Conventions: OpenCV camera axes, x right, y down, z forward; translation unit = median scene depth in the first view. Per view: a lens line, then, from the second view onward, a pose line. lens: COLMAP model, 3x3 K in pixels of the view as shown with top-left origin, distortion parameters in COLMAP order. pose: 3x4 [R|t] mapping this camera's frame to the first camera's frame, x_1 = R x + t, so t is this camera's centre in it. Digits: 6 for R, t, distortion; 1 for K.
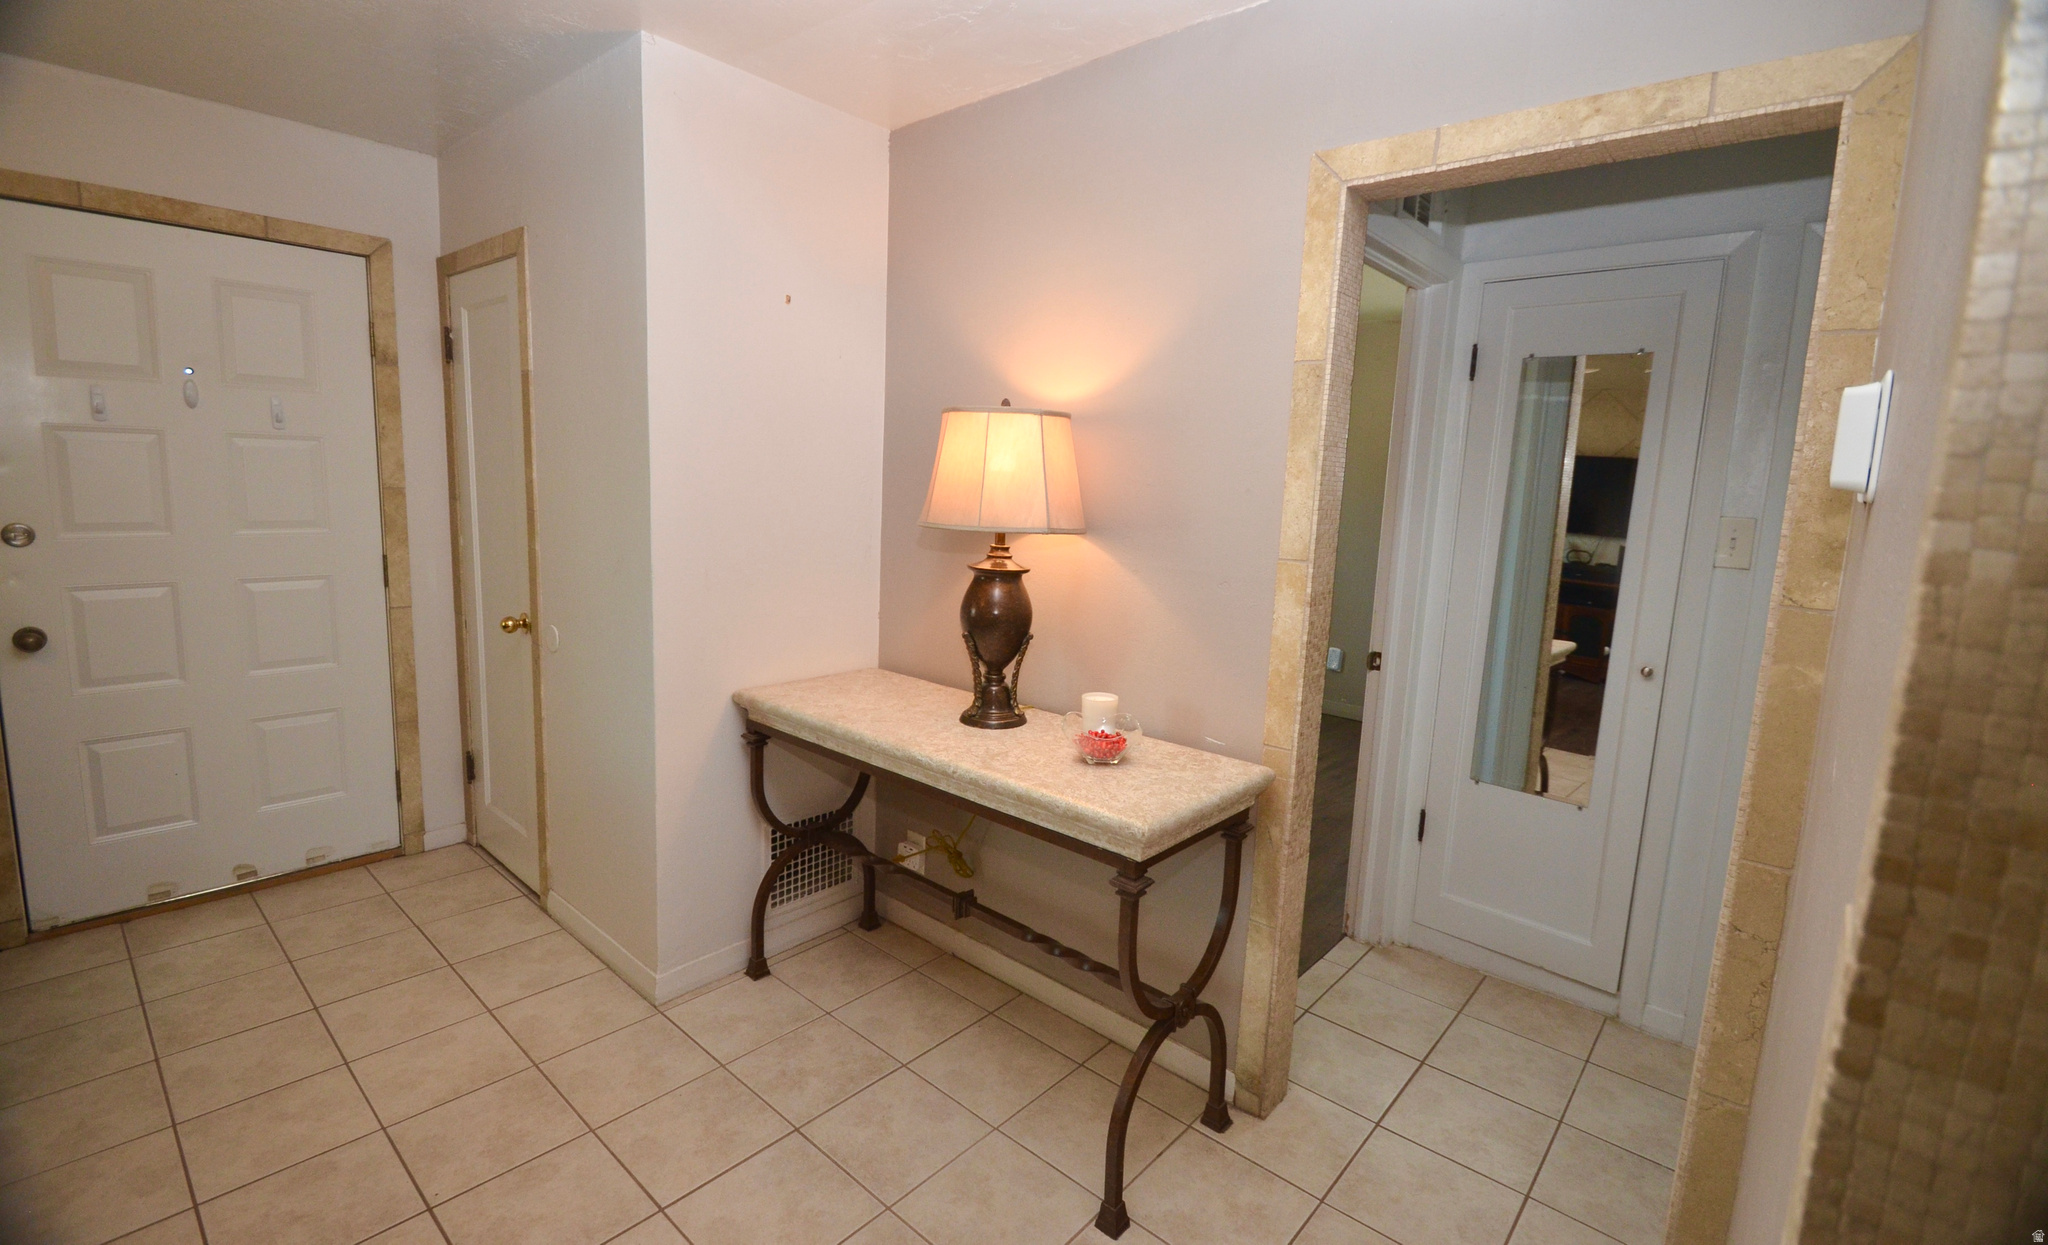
lens RADIAL K [[881.2, 0, 1039.0], [0, 881.2, 604.6], [0, 0, 1]] dist [-0.023099, -0.003228]
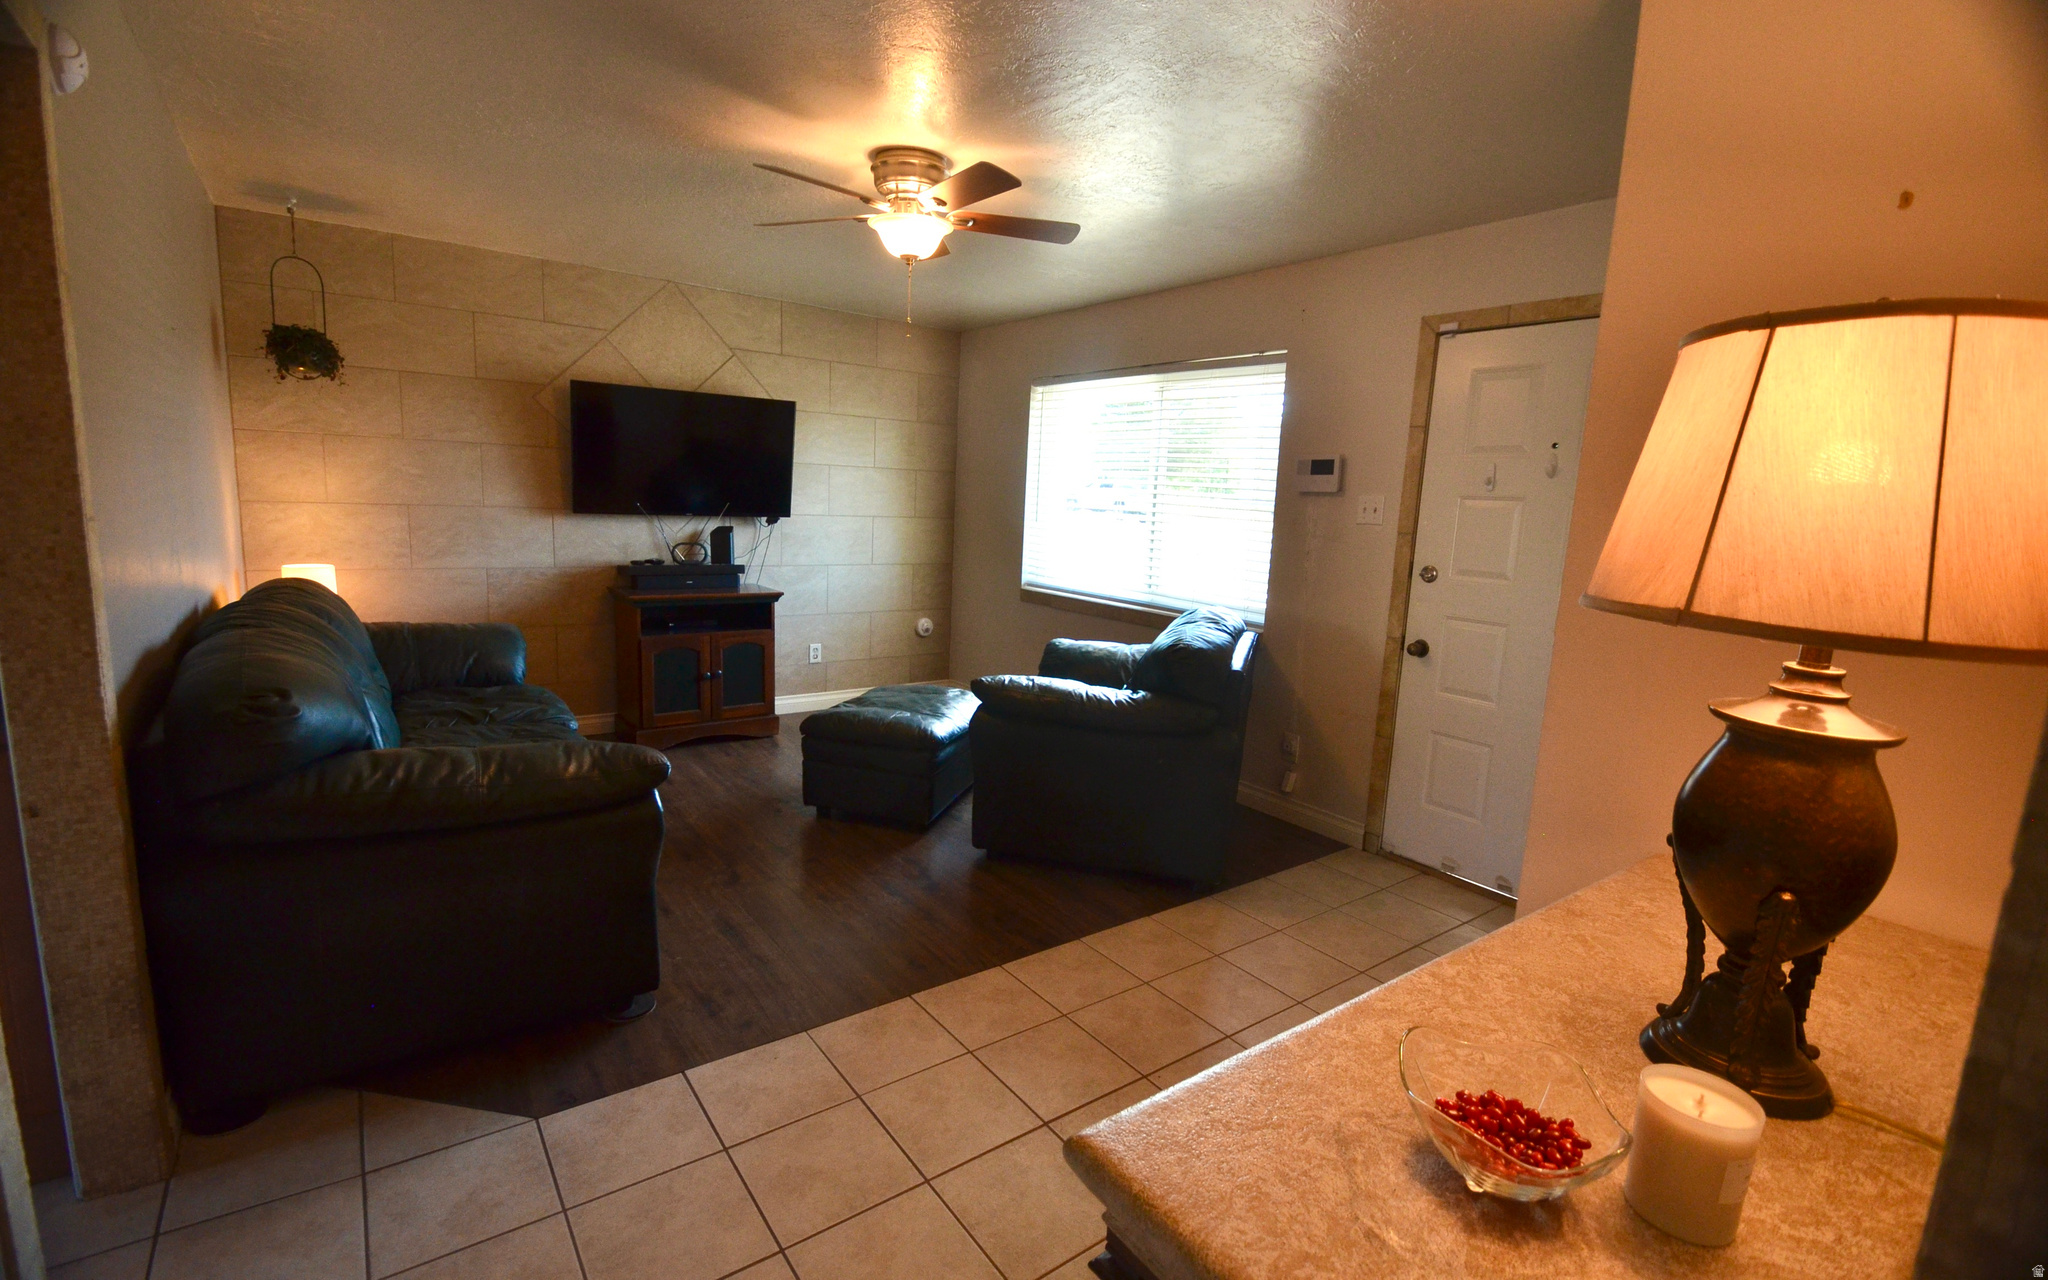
lens RADIAL K [[897.4, 0, 1026.1], [0, 897.4, 647.0], [0, 0, 1]] dist [0.003810, -0.000898]
pose [[-0.215729, 0.110293, -0.970204, 0.341671], [-0.191892, 0.969436, 0.152874, -0.055863], [0.957412, 0.219154, -0.187971, 0.567741]]
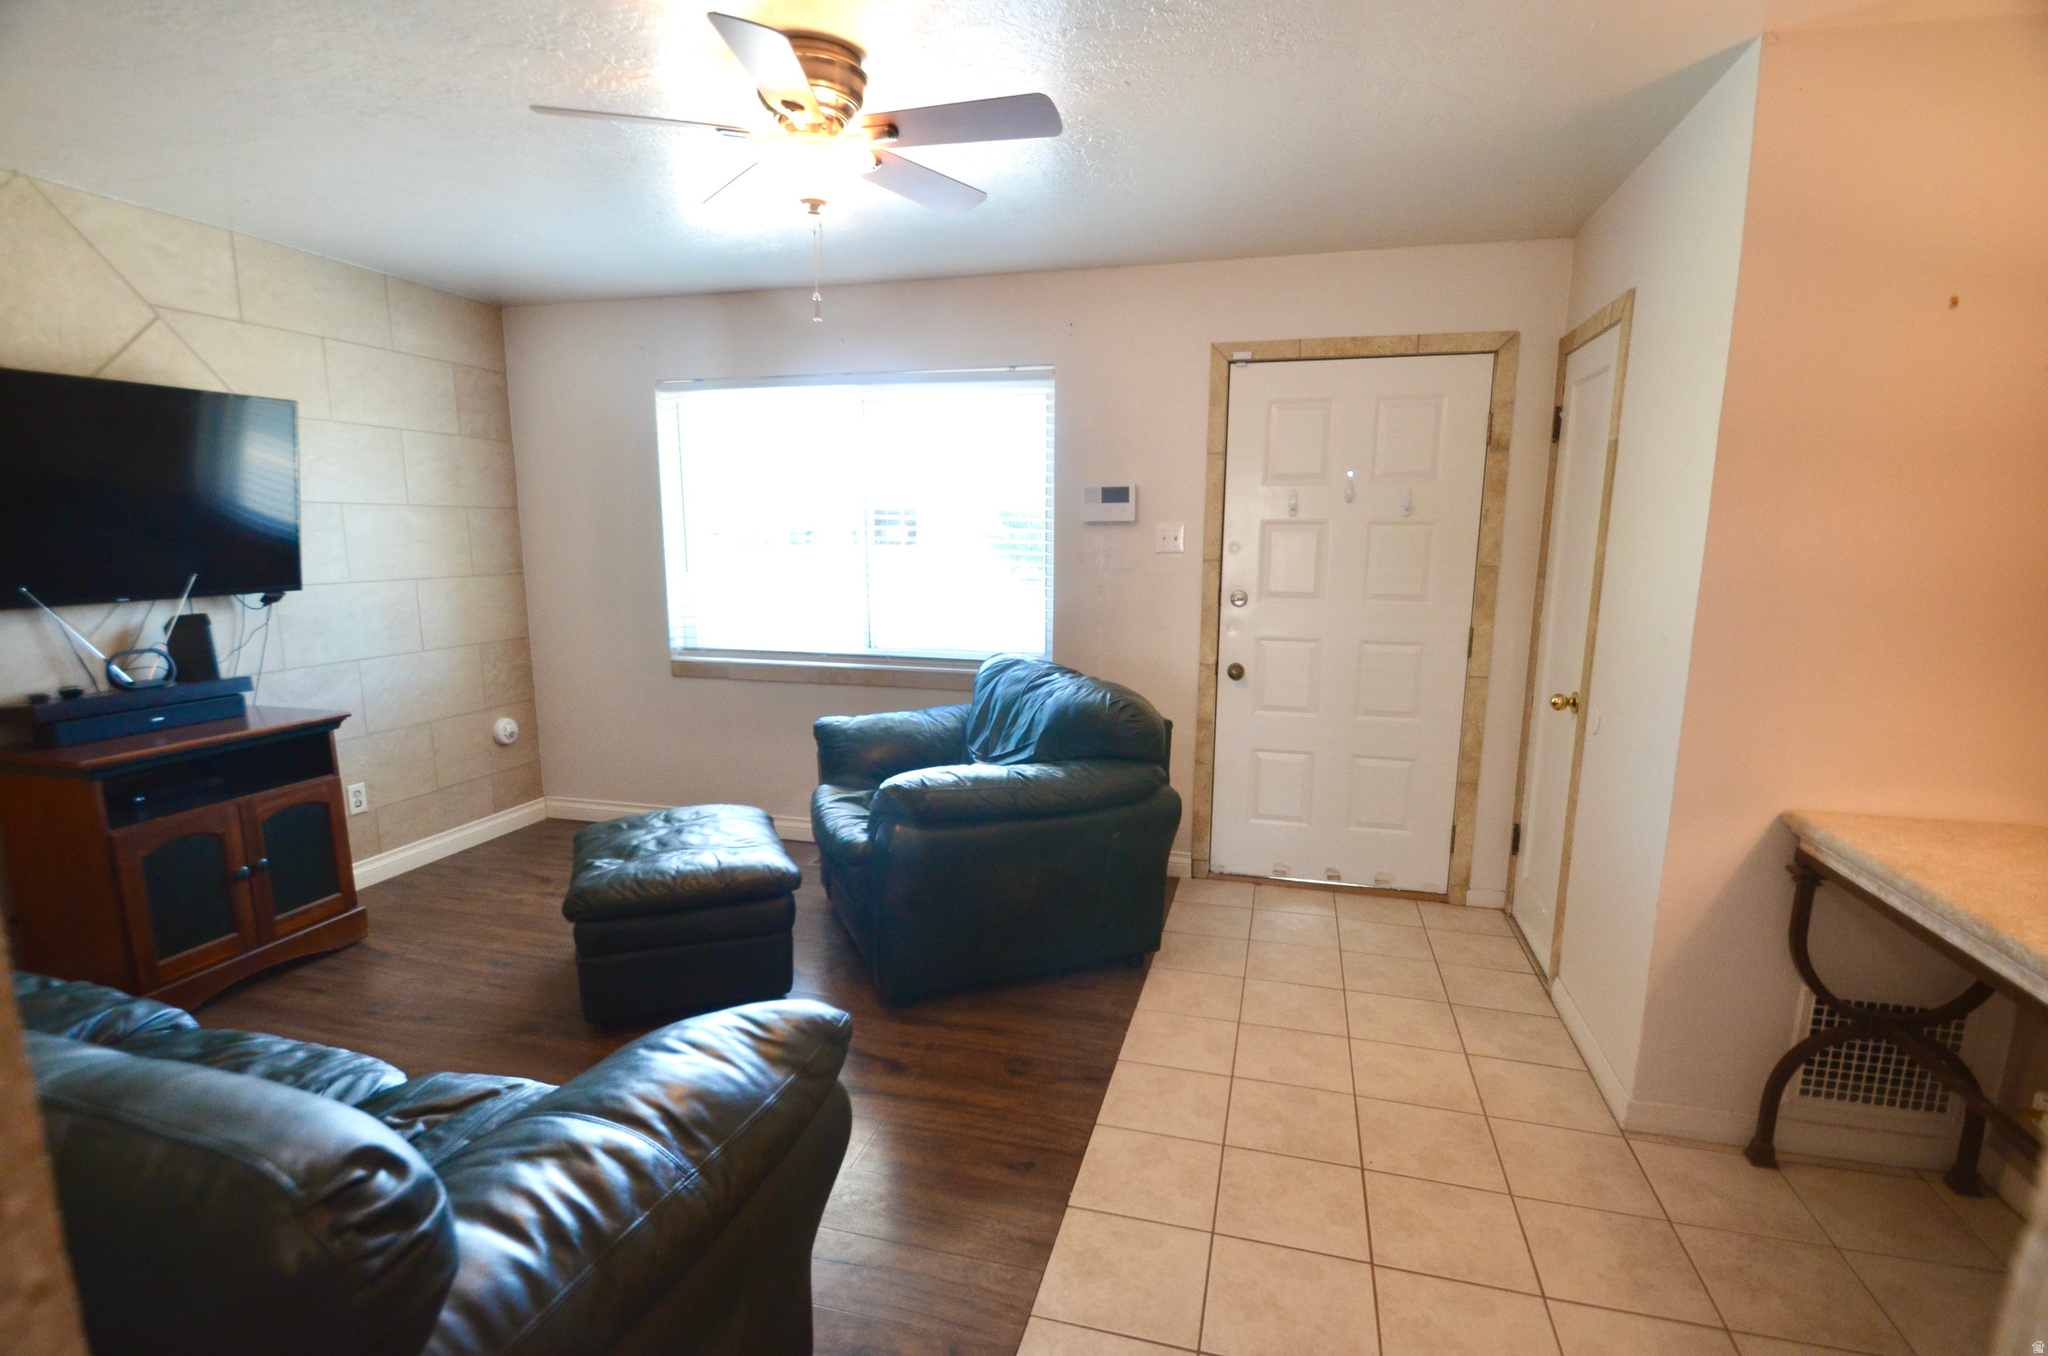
lens RADIAL K [[972.4, 0, 1038.6], [0, 972.4, 725.5], [0, 0, 1]] dist [-0.008267, -0.001697]
pose [[0.425866, 0.132016, -0.895103, 0.136207], [-0.113639, 0.989268, 0.091838, 0.015291], [0.897622, 0.062608, 0.436298, -0.016799]]
